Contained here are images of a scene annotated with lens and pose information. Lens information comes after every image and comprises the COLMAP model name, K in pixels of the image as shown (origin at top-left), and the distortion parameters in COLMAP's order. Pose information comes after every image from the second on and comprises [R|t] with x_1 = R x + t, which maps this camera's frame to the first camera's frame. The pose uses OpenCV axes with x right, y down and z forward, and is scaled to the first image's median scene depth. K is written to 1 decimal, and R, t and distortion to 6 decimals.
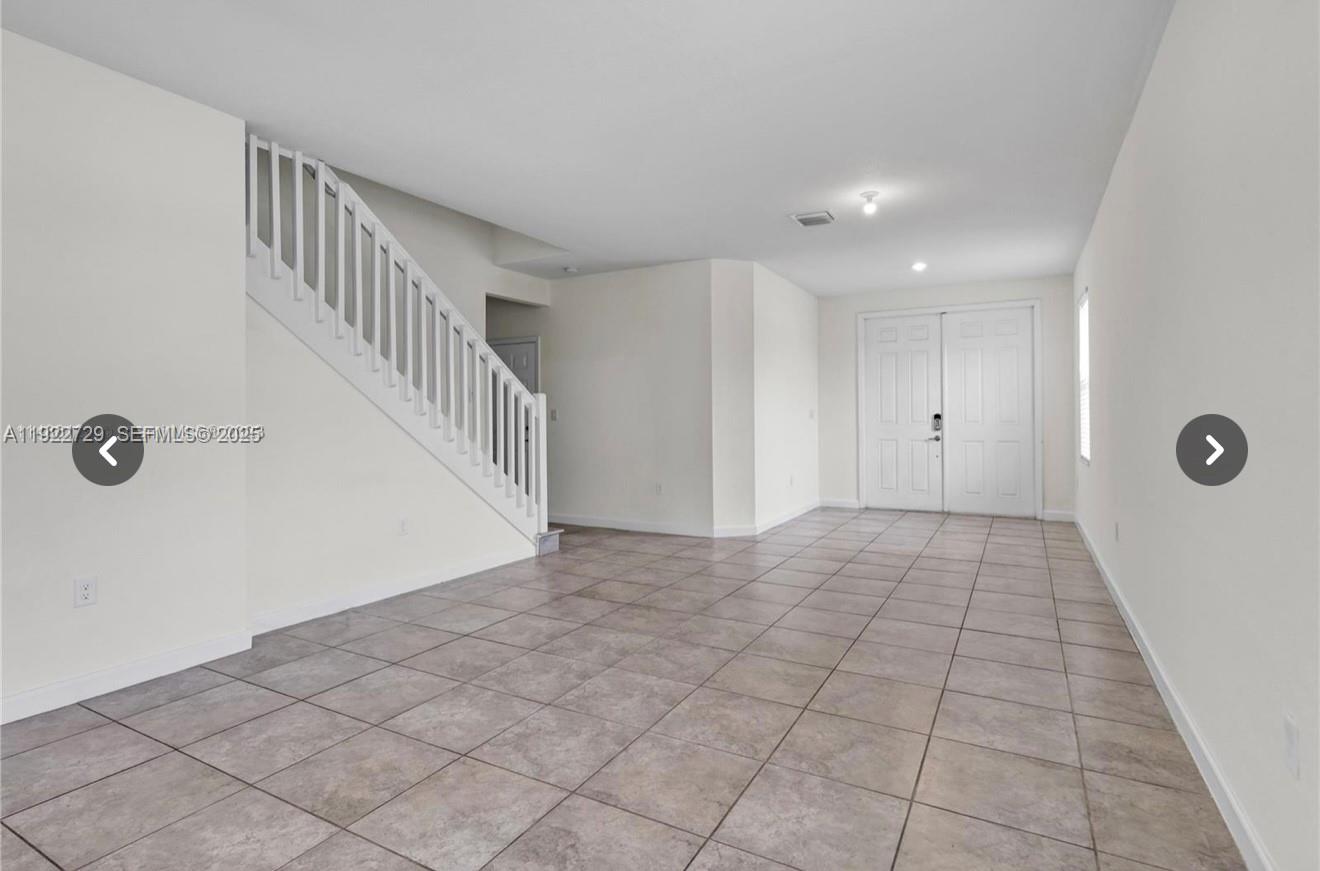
lens RADIAL K [[662.6, 0, 655.0], [0, 662.6, 405.0], [0, 0, 1]] dist [-0.001541, 0.000645]
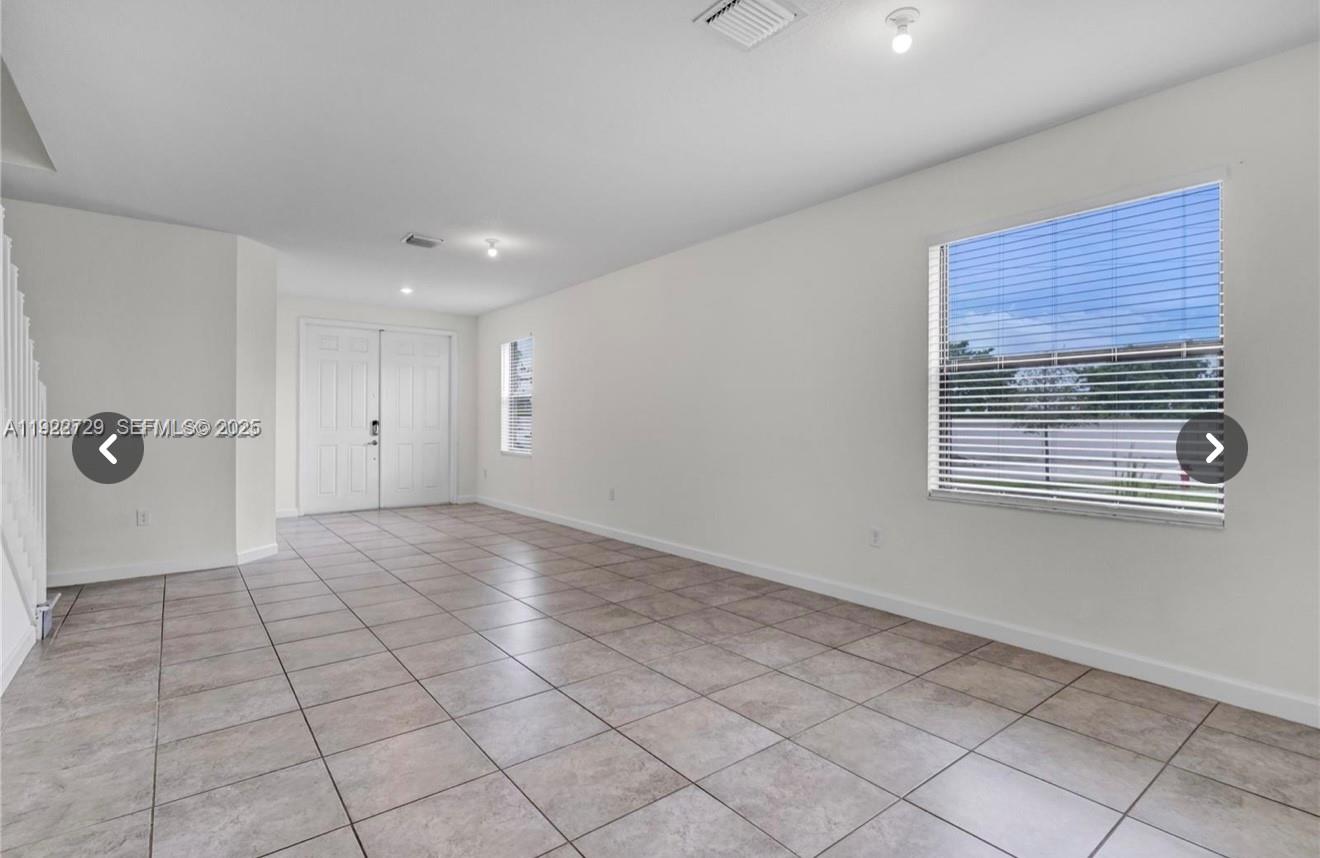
lens RADIAL K [[625.7, 0, 667.3], [0, 625.7, 424.1], [0, 0, 1]] dist [-0.006973, 0.001207]
pose [[0.369760, 0.002062, 0.929125, -1.006563], [-0.022353, 0.999728, 0.006677, 0.004495], [-0.928858, -0.023238, 0.369706, 0.437620]]
